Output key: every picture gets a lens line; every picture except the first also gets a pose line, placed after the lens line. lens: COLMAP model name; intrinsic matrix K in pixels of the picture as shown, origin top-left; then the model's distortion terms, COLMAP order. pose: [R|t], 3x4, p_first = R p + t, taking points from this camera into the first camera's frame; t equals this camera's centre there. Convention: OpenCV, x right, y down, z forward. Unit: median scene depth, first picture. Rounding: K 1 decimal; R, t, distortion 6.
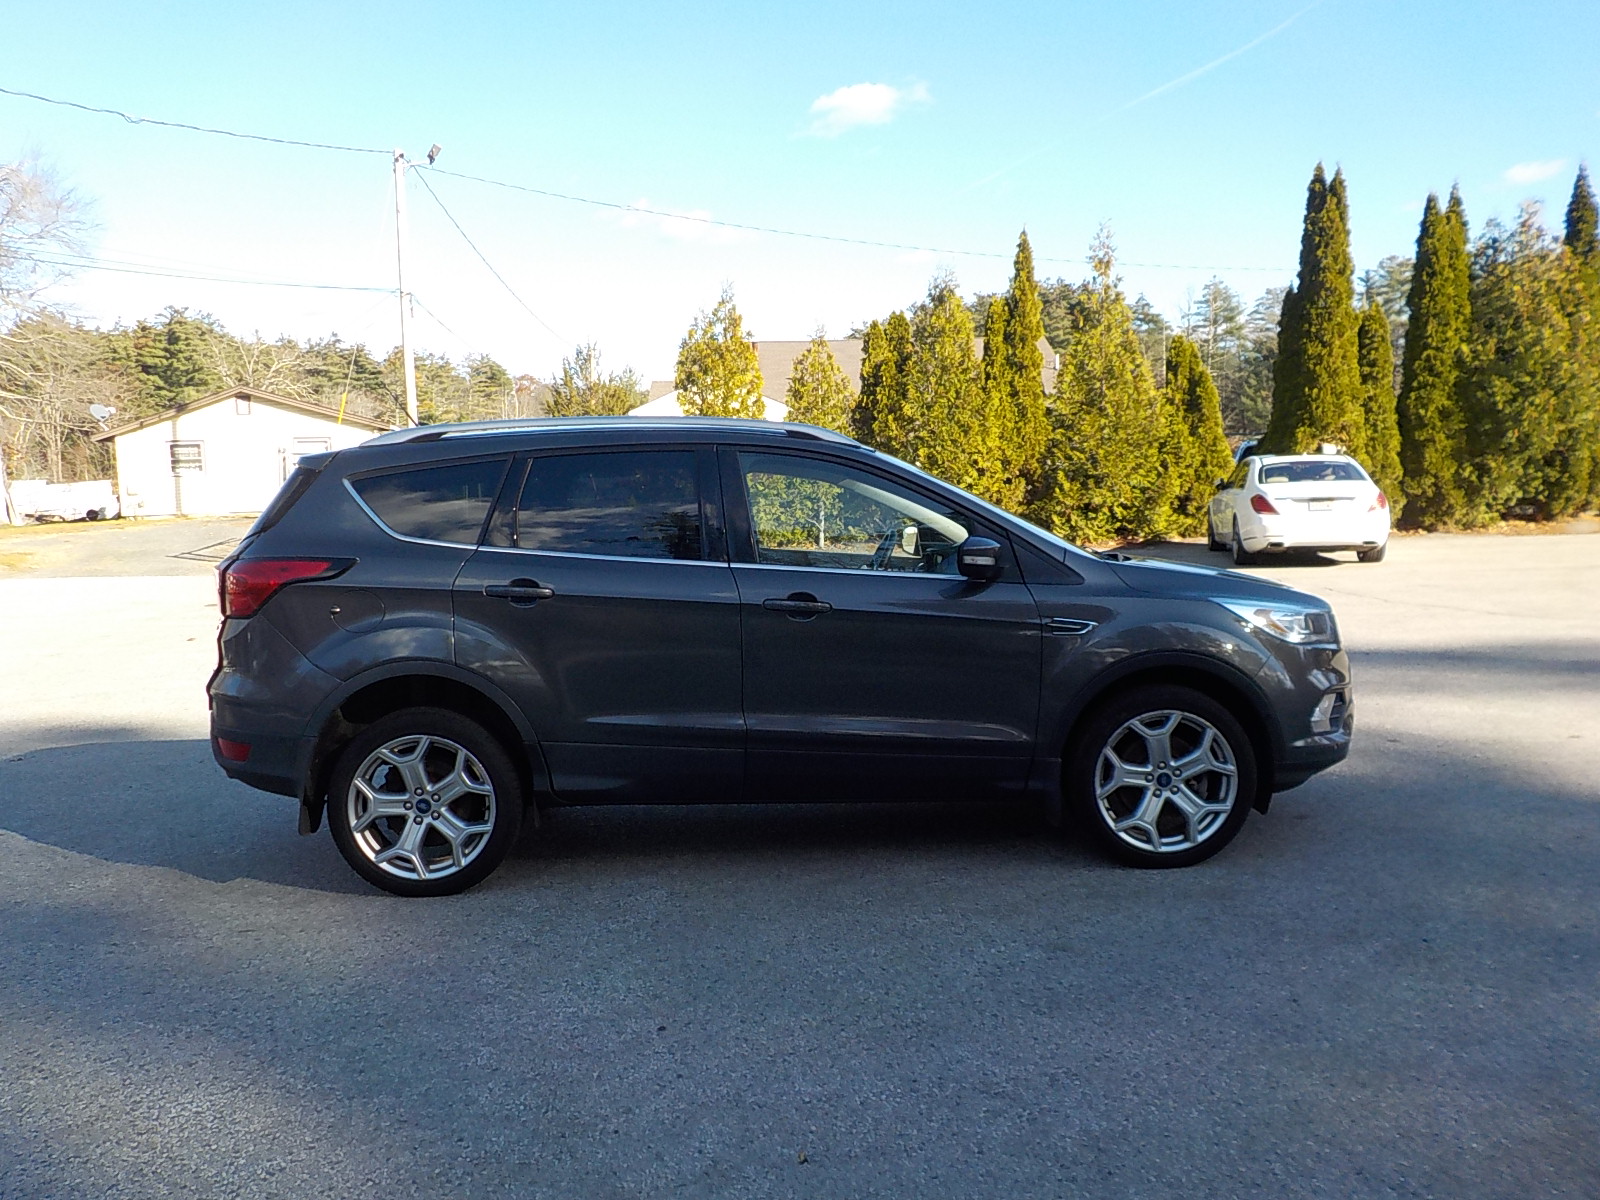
lens RADIAL K [[1456.1, 0, 782.4], [0, 1456.1, 602.7], [0, 0, 1]] dist [0.008328, 0.001526]
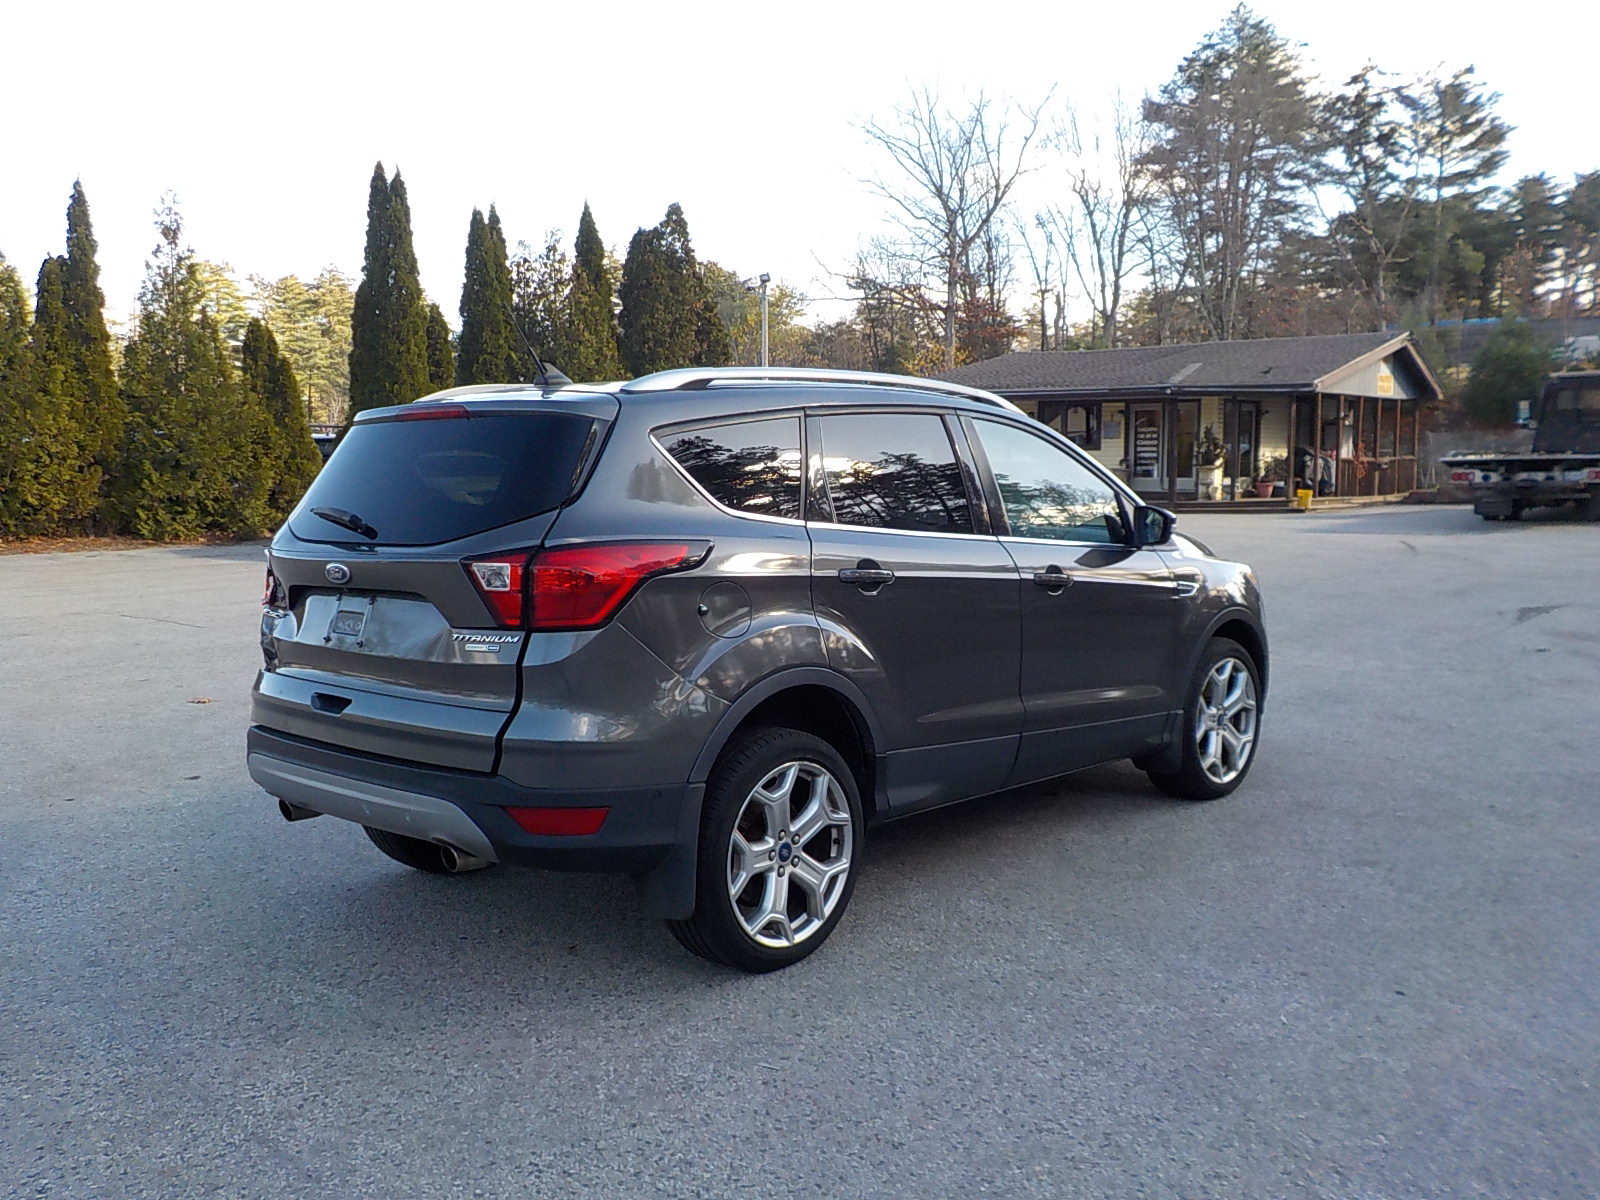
lens RADIAL K [[1456.1, 0, 782.4], [0, 1456.1, 602.7], [0, 0, 1]] dist [0.008328, 0.001526]
pose [[0.690235, -0.047616, 0.722017, -0.186298], [0.047611, 0.998659, 0.020345, -0.002541], [-0.722018, 0.020333, 0.691576, 0.104684]]
